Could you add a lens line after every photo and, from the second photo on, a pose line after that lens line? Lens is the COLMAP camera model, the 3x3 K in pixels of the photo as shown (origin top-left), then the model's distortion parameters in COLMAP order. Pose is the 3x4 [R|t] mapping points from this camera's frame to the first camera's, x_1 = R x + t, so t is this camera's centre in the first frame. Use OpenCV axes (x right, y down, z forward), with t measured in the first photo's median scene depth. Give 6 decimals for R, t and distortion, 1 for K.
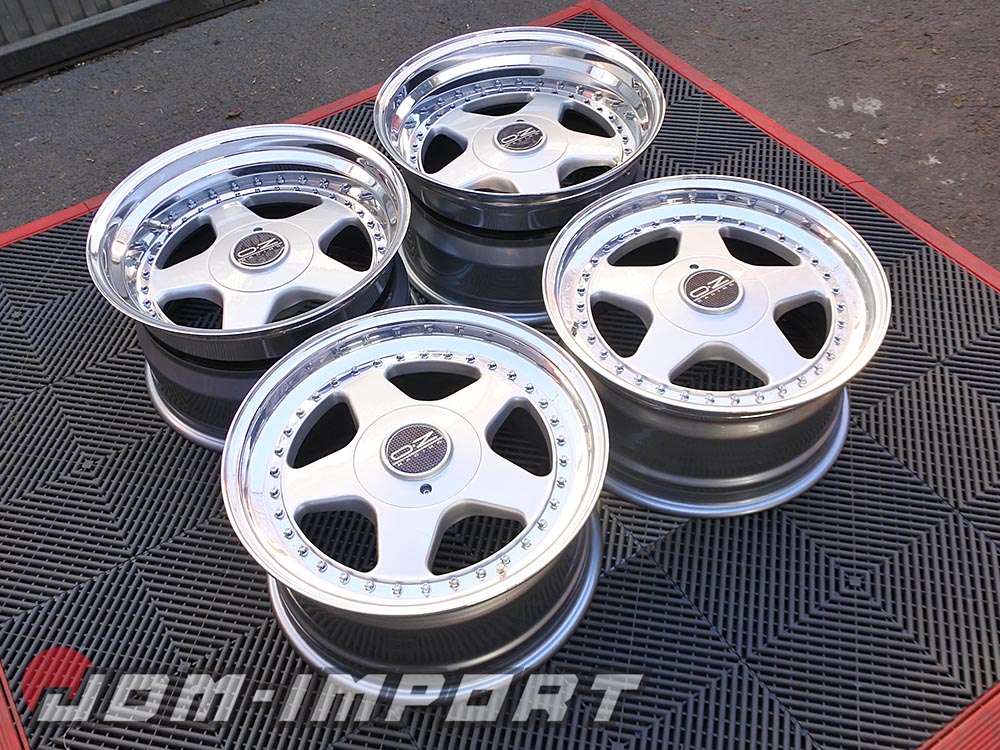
lens RADIAL K [[1043.6, 0, 500.0], [0, 1043.6, 375.0], [0, 0, 1]] dist [-0.002775, -0.008924]
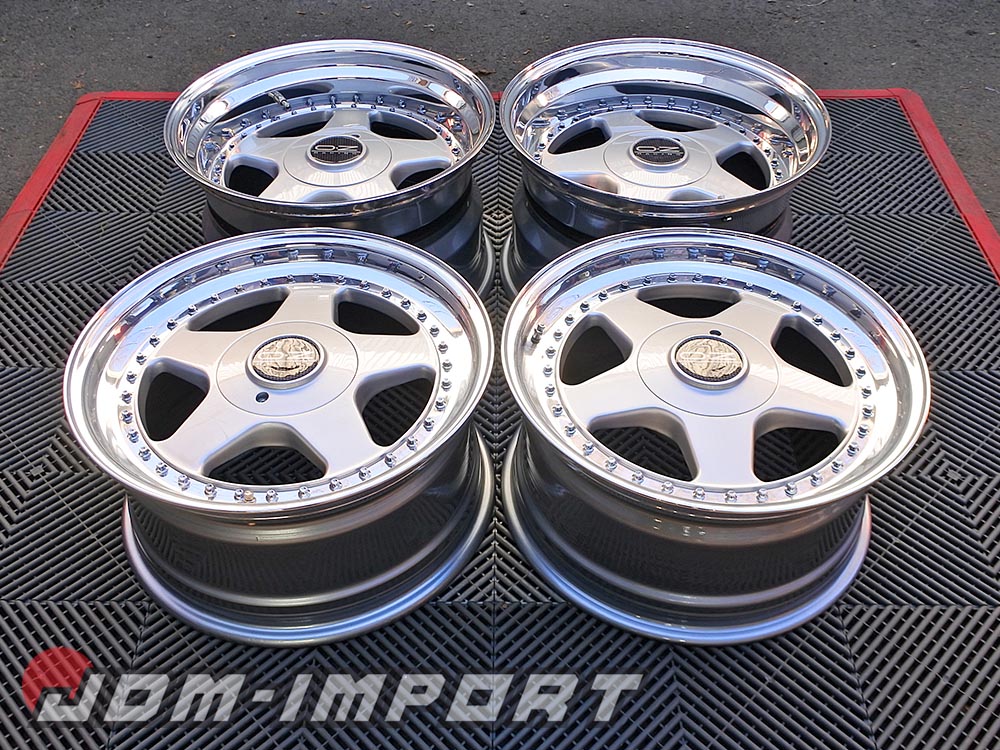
lens RADIAL K [[1023.0, 0, 500.0], [0, 1023.0, 375.0], [0, 0, 1]] dist [0.005834, -0.002649]
pose [[0.828630, 0.410679, -0.380414, 0.368315], [-0.438999, 0.898384, 0.013615, -0.010559], [0.347349, 0.155720, 0.924716, 0.203133]]
